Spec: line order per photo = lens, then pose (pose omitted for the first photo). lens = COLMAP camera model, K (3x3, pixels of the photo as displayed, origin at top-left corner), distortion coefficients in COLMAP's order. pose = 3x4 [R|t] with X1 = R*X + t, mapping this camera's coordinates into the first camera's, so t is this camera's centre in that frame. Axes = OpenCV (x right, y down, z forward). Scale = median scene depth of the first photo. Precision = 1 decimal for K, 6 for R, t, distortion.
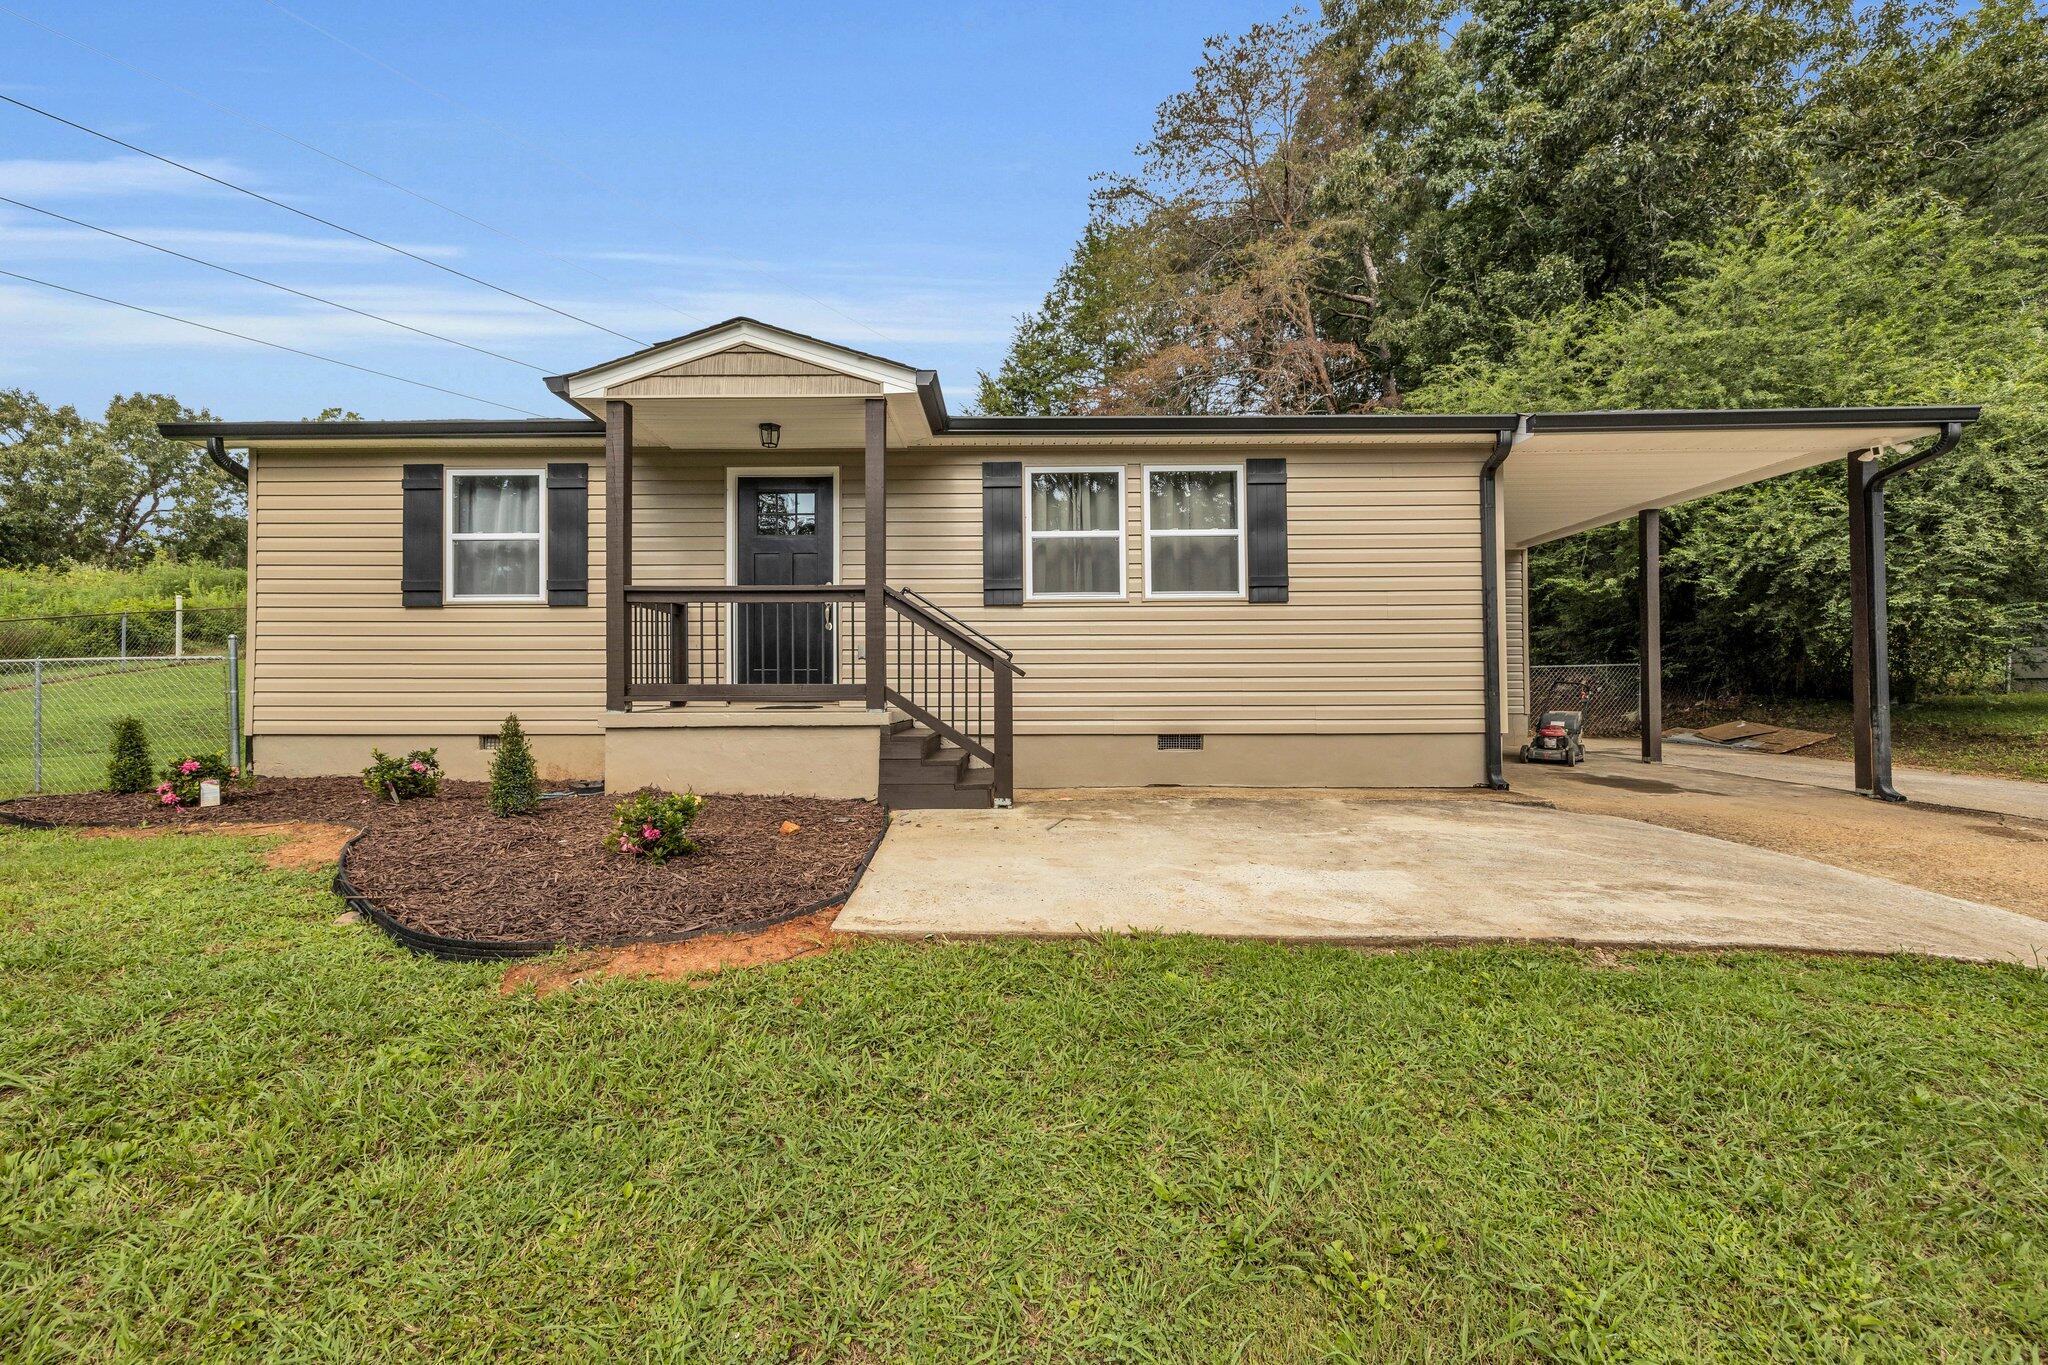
lens RADIAL K [[873.6, 0, 1008.0], [0, 873.6, 675.4], [0, 0, 1]] dist [0.003694, -0.001644]
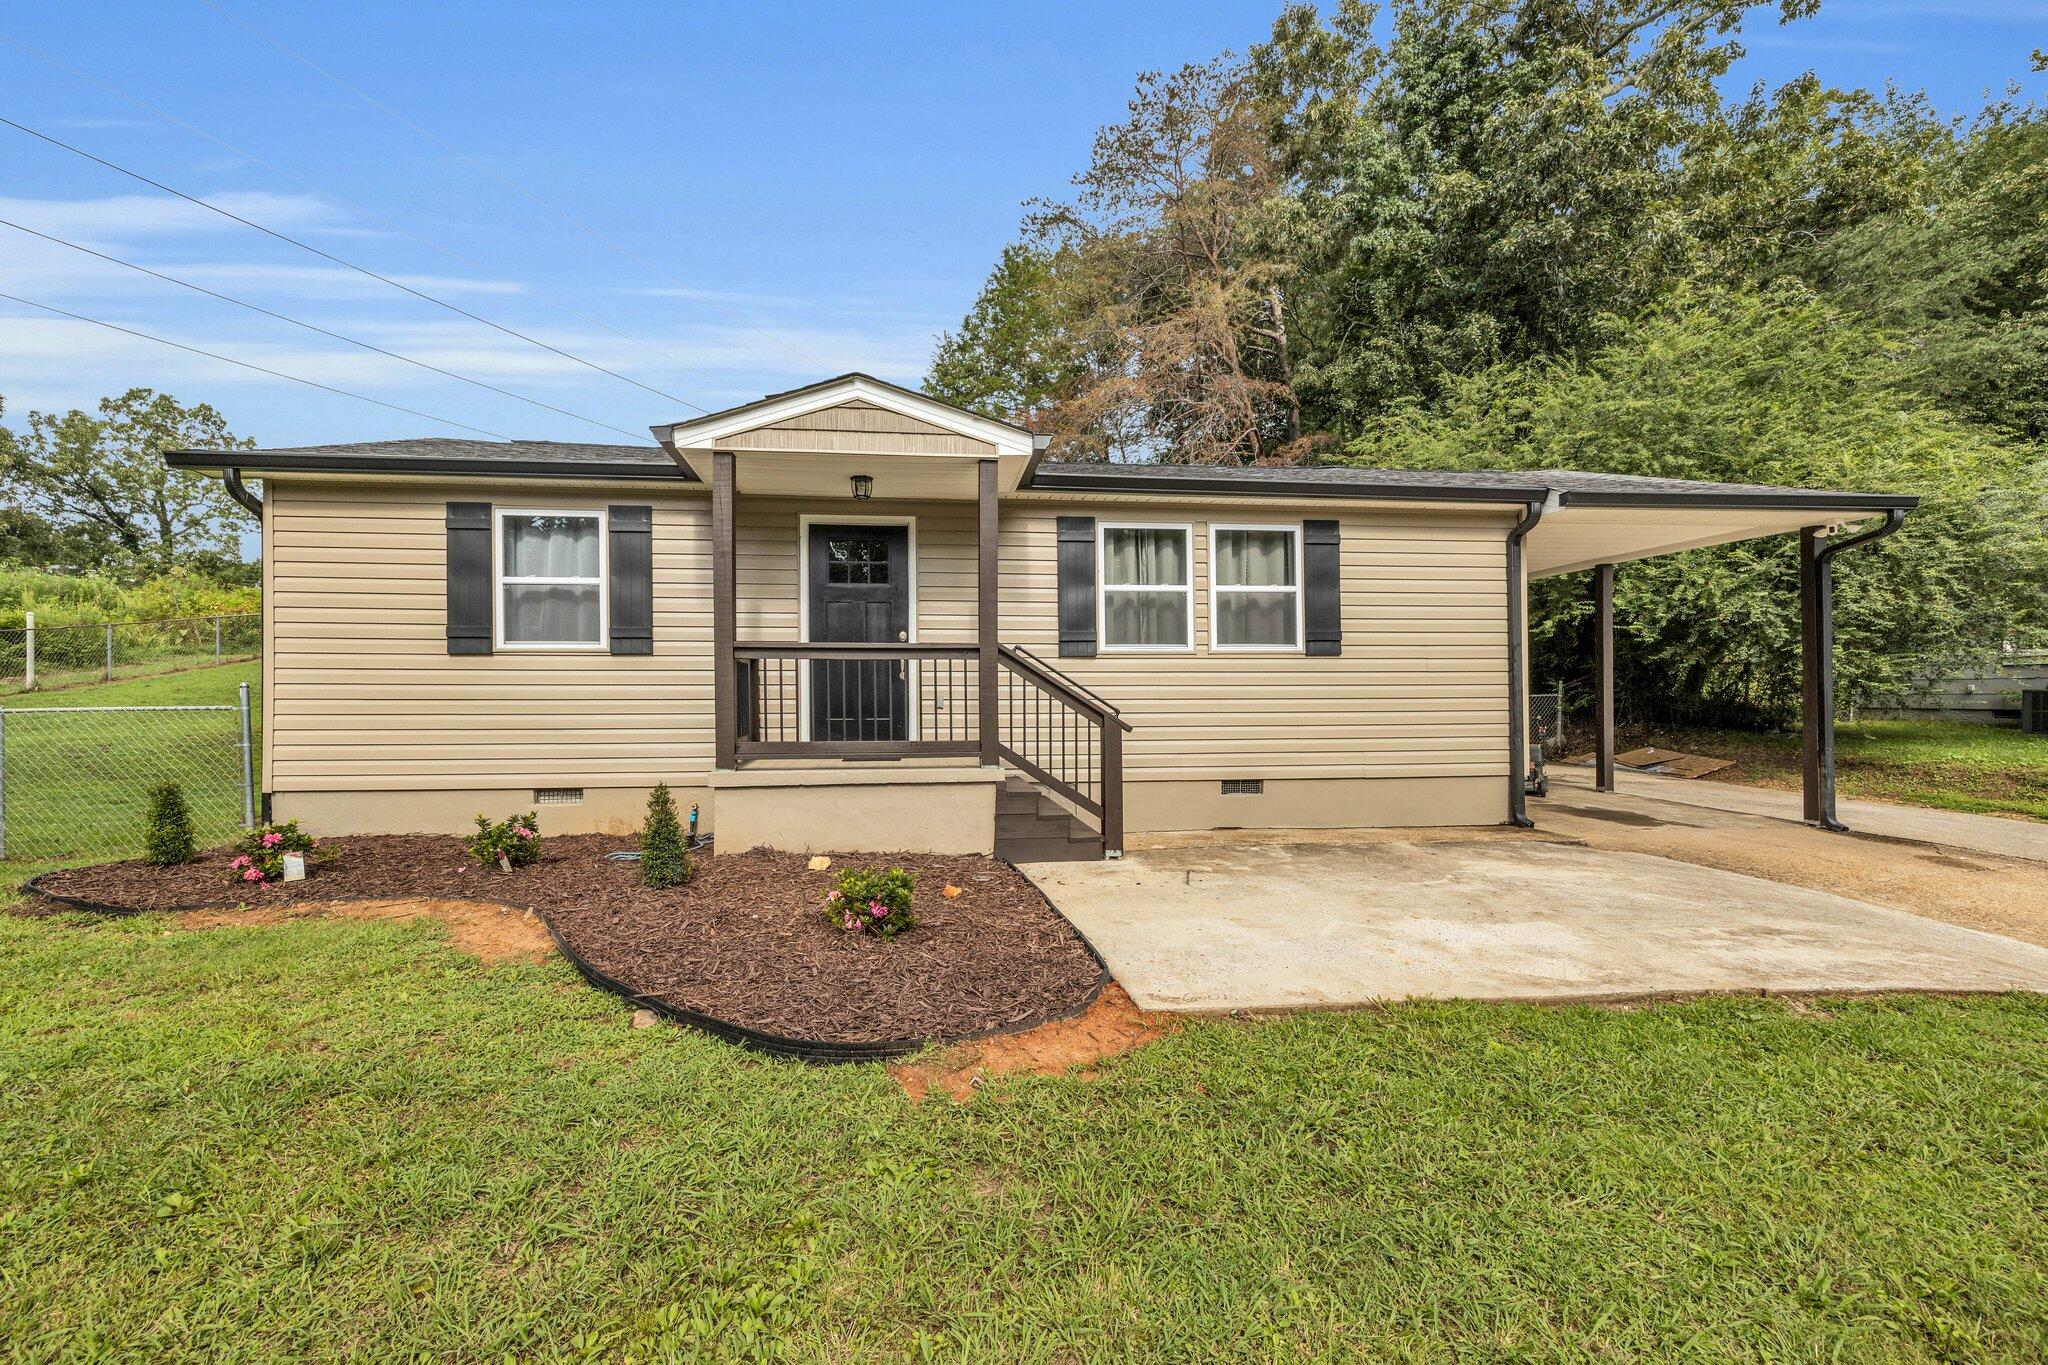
lens RADIAL K [[873.6, 0, 1001.3], [0, 873.6, 700.2], [0, 0, 1]] dist [0.003694, -0.001644]
pose [[0.991837, -0.000794, 0.127507, -0.223661], [-0.001102, 0.999890, 0.014797, -0.043683], [-0.127505, -0.014817, 0.991727, -0.008613]]
